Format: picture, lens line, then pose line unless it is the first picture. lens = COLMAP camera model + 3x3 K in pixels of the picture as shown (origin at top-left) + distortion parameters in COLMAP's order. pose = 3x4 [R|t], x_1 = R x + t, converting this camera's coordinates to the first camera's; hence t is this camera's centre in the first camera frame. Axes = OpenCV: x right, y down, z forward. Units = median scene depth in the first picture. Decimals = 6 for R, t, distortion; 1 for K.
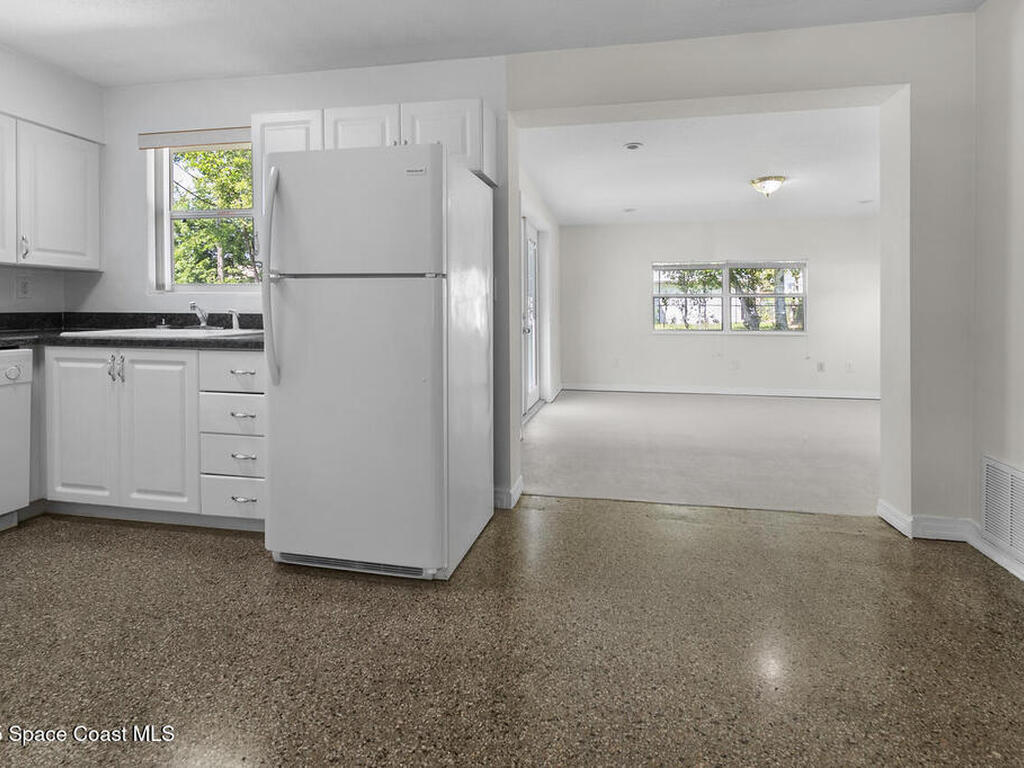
lens RADIAL K [[543.2, 0, 529.8], [0, 543.2, 318.9], [0, 0, 1]] dist [0.009146, -0.007809]
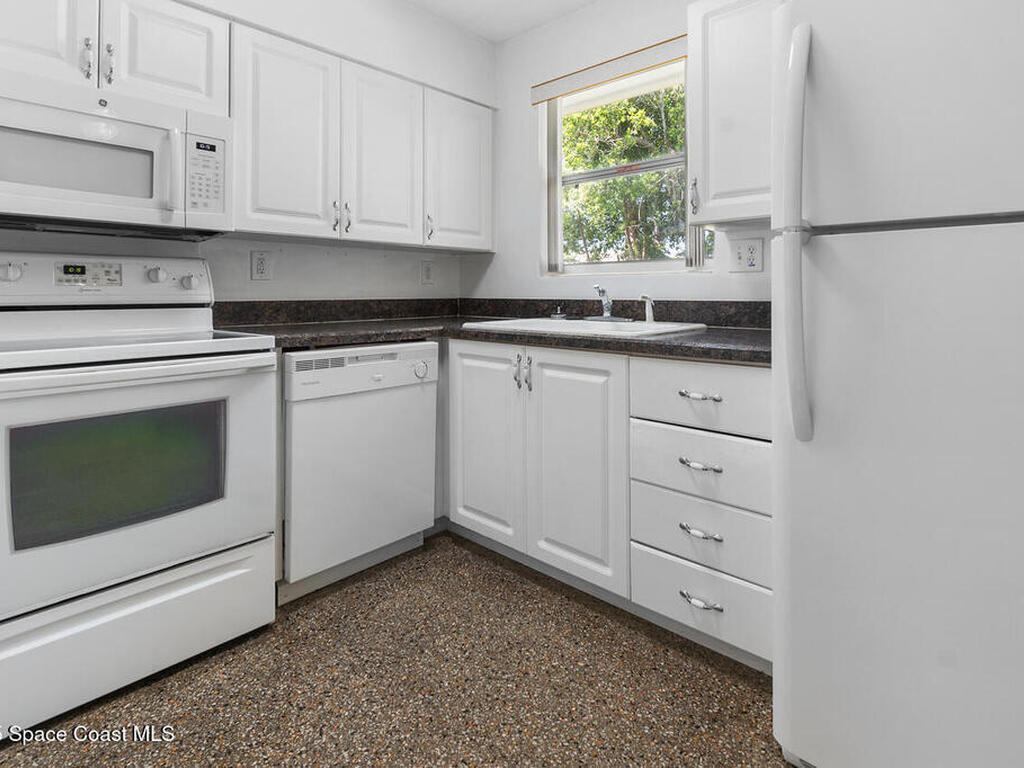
lens RADIAL K [[543.2, 0, 513.7], [0, 543.2, 297.5], [0, 0, 1]] dist [0.009146, -0.007809]
pose [[0.843398, -0.000650, -0.537289, -0.344000], [-0.005859, 0.999929, -0.010407, -0.006051], [0.537258, 0.011925, 0.843334, 0.332820]]
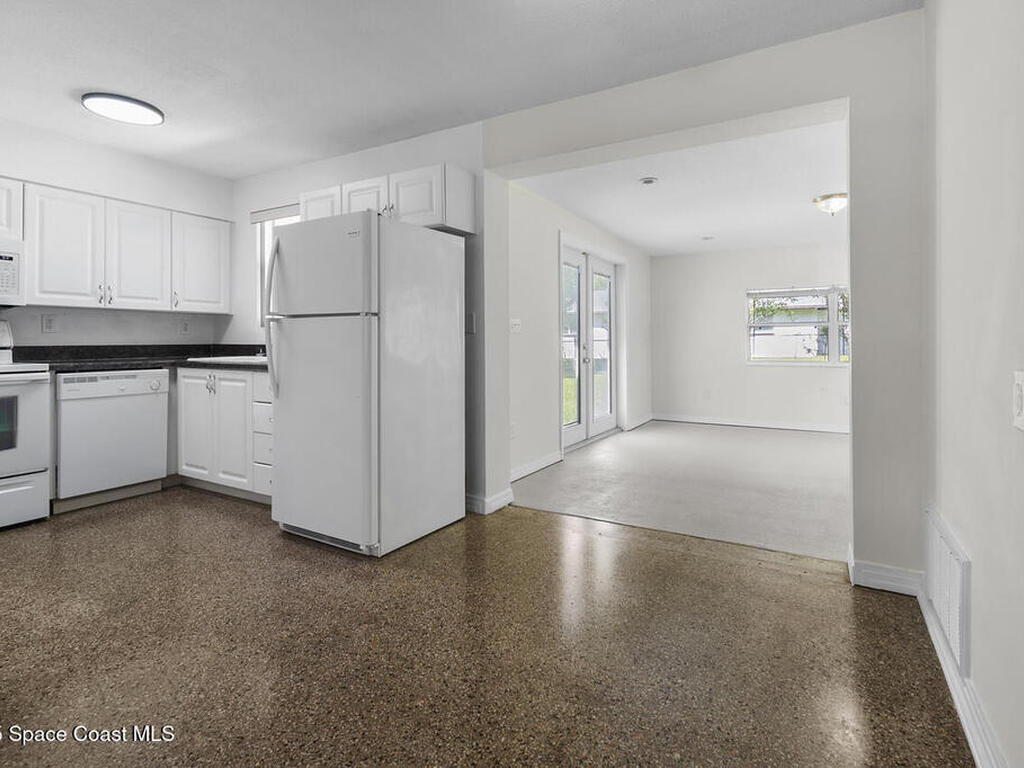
lens RADIAL K [[543.2, 0, 530.5], [0, 543.2, 342.3], [0, 0, 1]] dist [0.009146, -0.007809]
pose [[0.943975, -0.004368, -0.329987, 0.467002], [-0.000262, 0.999902, -0.013986, 0.003032], [0.330016, 0.013289, 0.943882, -0.057268]]
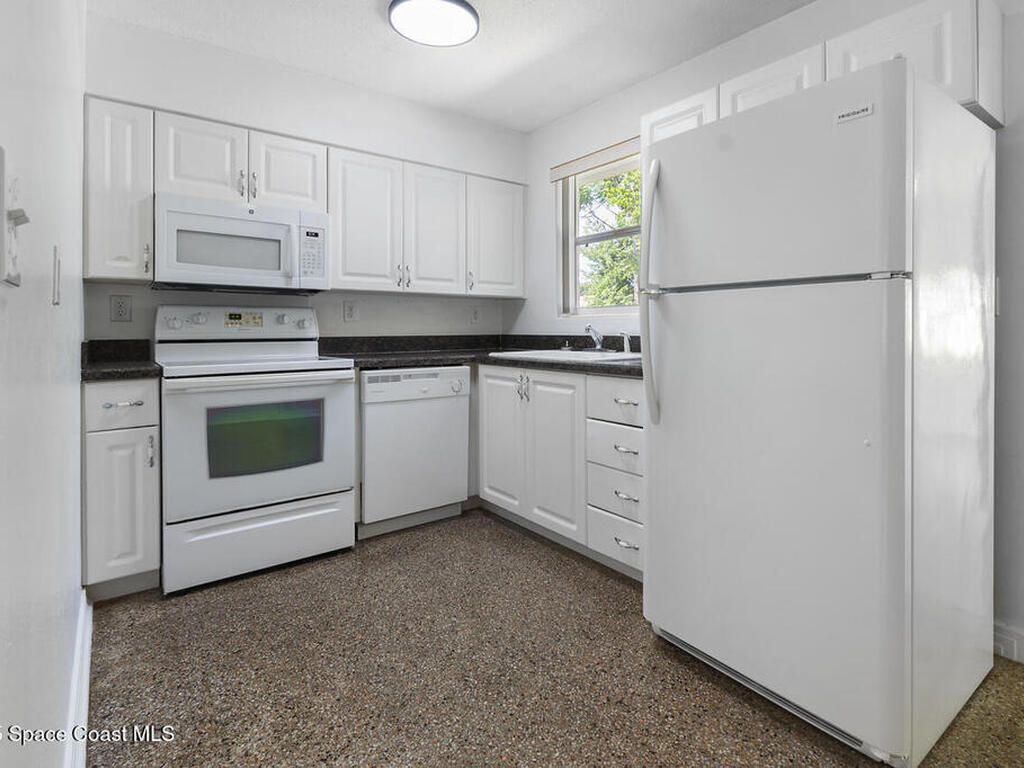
lens RADIAL K [[543.2, 0, 514.6], [0, 543.2, 339.4], [0, 0, 1]] dist [0.009146, -0.007809]
pose [[0.736109, 0.005192, -0.676843, -0.052997], [-0.006162, 0.999981, 0.000970, -0.004419], [0.676834, 0.003457, 0.736127, 0.199356]]
